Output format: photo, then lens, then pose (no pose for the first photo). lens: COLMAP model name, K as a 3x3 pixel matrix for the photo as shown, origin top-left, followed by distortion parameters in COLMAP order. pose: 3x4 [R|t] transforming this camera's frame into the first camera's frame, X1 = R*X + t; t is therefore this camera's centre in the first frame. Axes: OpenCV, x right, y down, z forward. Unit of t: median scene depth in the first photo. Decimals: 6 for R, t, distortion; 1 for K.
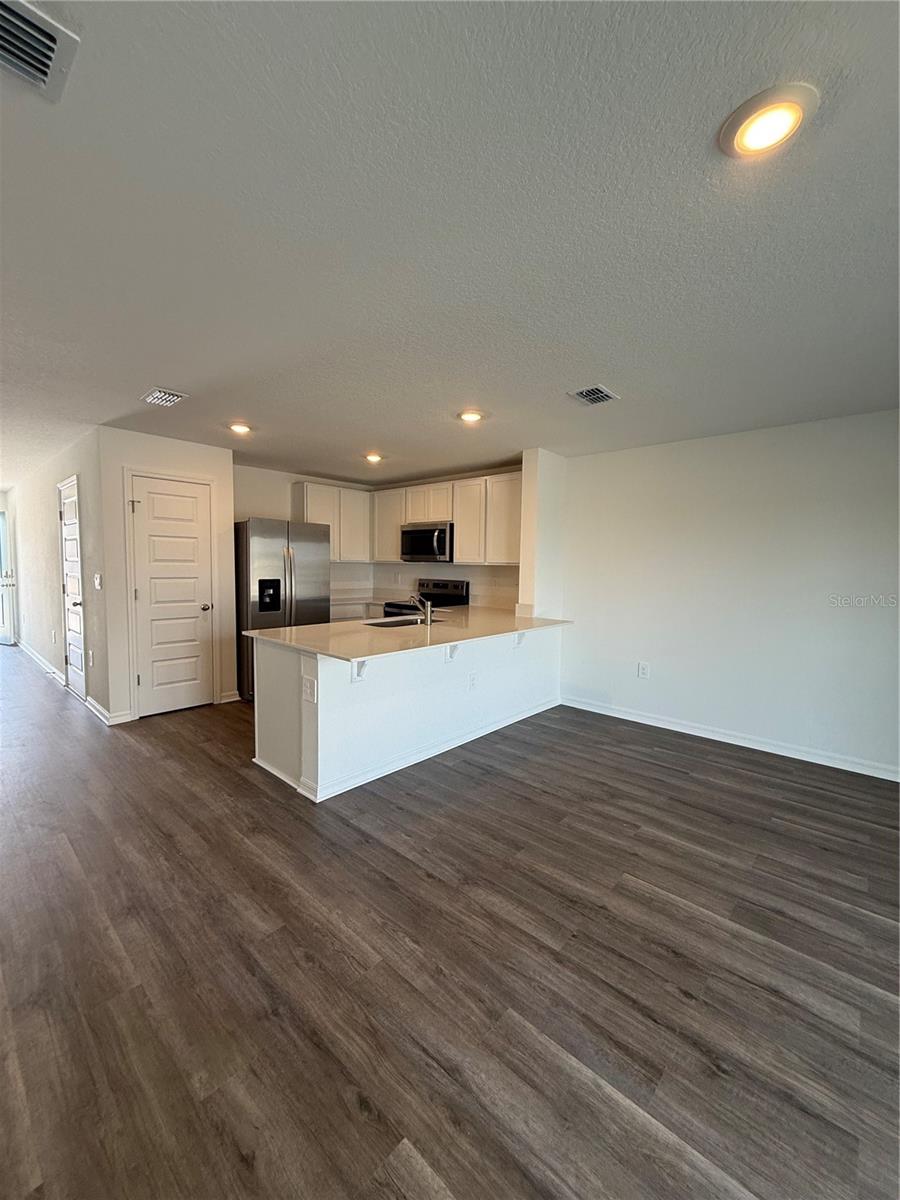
lens RADIAL K [[478.3, 0, 447.4], [0, 478.3, 595.4], [0, 0, 1]] dist [-0.001636, -0.000108]
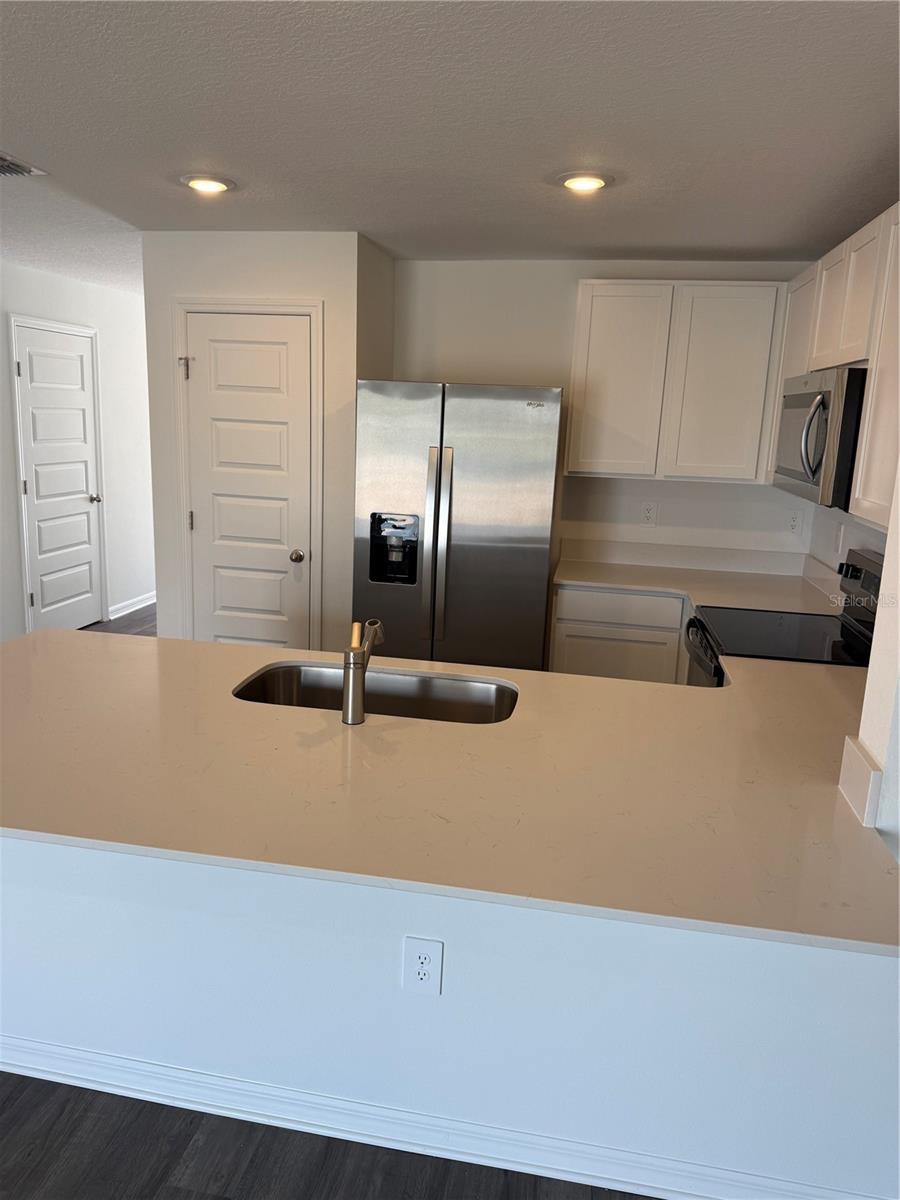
lens RADIAL K [[849.8, 0, 449.2], [0, 849.8, 599.8], [0, 0, 1]] dist [0.004933, -0.002916]
pose [[0.528642, 0.185429, -0.828344, 0.364083], [-0.085691, 0.982521, 0.165256, -0.095897], [0.844508, -0.016379, 0.535292, 0.629573]]
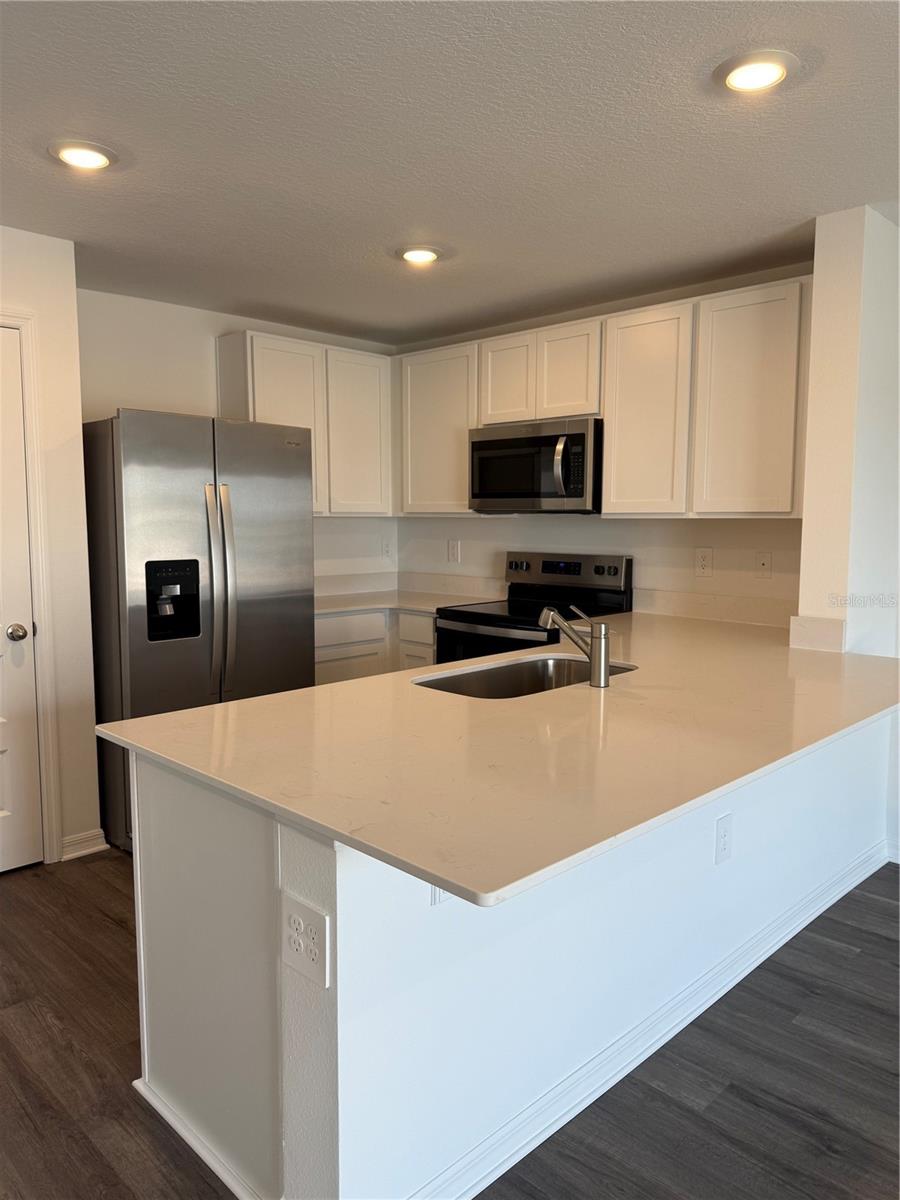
lens RADIAL K [[849.8, 0, 449.2], [0, 849.8, 599.8], [0, 0, 1]] dist [0.004933, -0.002916]
pose [[0.999022, -0.008401, -0.043407, -0.105773], [0.009899, 0.999359, 0.034415, -0.023723], [0.043090, -0.034811, 0.998465, 0.288709]]
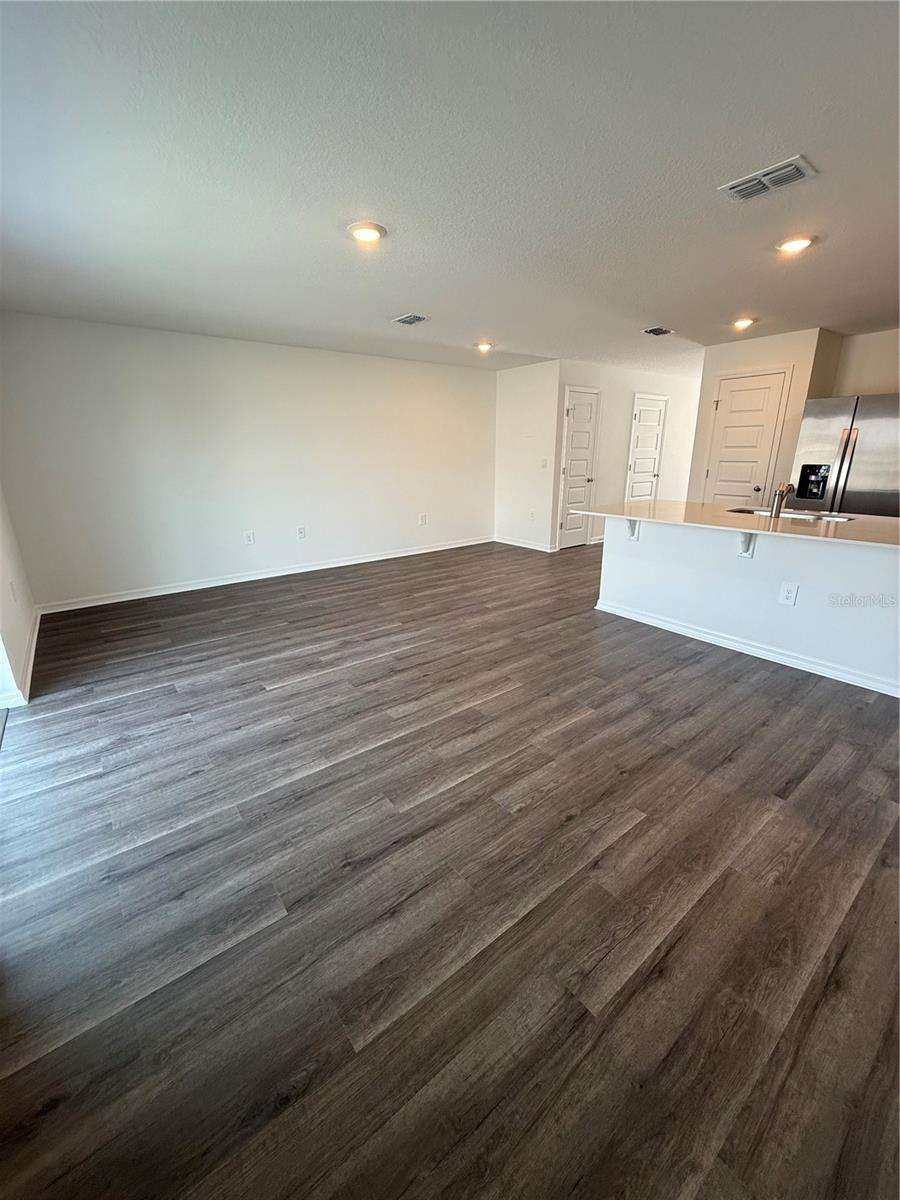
lens RADIAL K [[478.5, 0, 452.4], [0, 478.5, 597.6], [0, 0, 1]] dist [-0.000472, 0.000223]
pose [[-0.175980, 0.273718, -0.945574, 0.774490], [-0.057519, 0.956064, 0.287459, -0.013298], [0.982712, 0.104976, -0.152505, 0.472963]]
